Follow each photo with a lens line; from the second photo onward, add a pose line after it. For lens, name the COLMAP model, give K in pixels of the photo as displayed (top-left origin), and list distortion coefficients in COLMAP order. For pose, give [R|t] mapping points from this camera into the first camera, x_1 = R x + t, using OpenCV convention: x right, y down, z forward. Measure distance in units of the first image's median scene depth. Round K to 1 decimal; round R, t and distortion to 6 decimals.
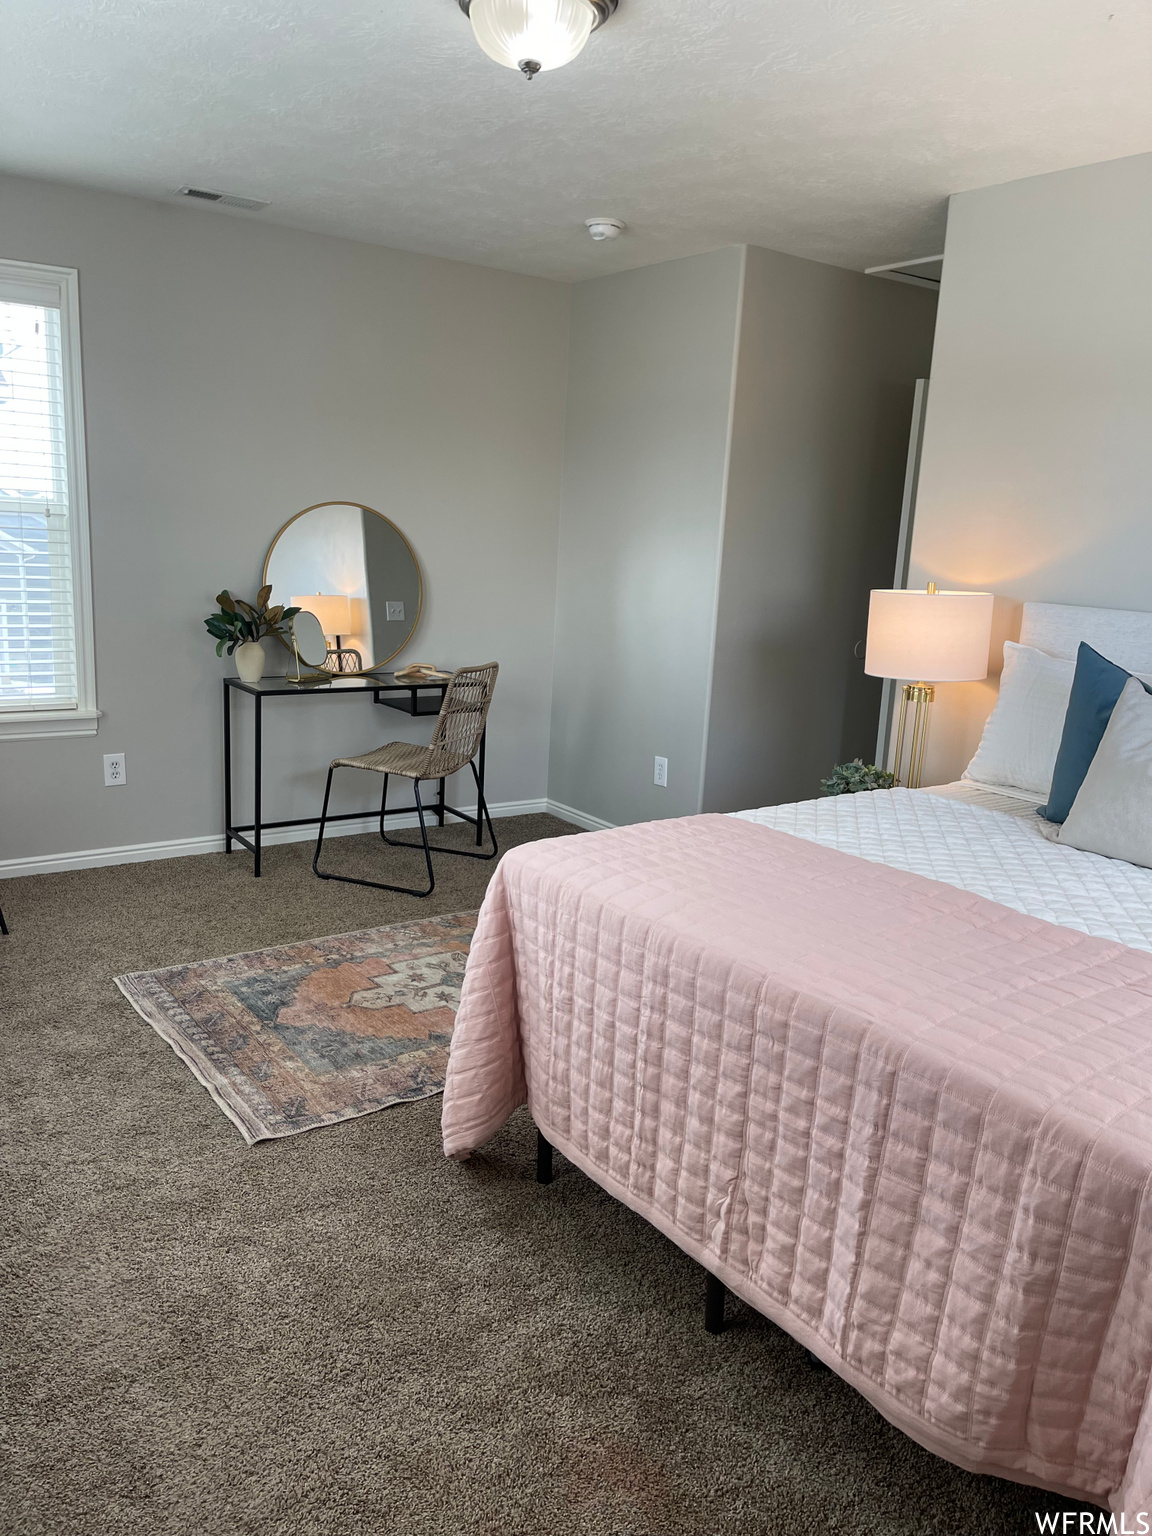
lens RADIAL K [[1156.2, 0, 580.4], [0, 1156.2, 770.1], [0, 0, 1]] dist [0.072583, -0.097850]
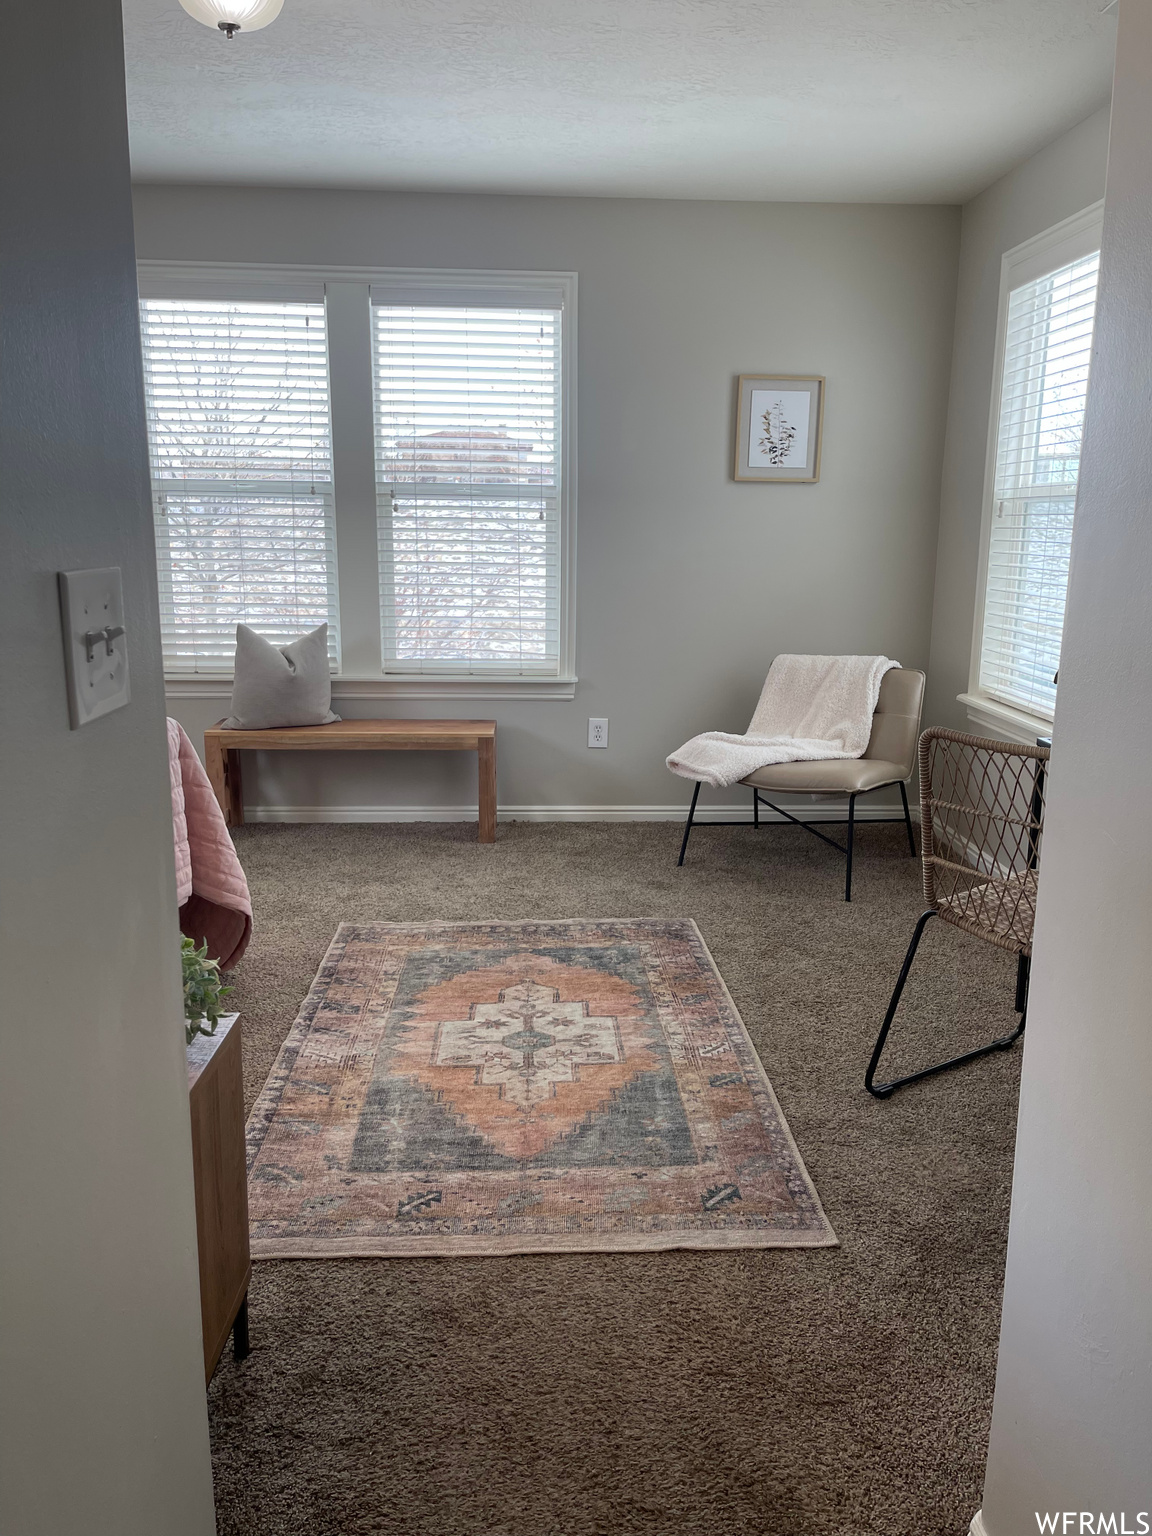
lens RADIAL K [[1156.2, 0, 585.3], [0, 1156.2, 763.4], [0, 0, 1]] dist [0.072583, -0.097850]
pose [[-0.537007, 0.106079, -0.836881, 0.522510], [-0.226596, 0.937463, 0.264230, -0.212182], [0.812575, 0.331527, -0.479388, 1.400667]]
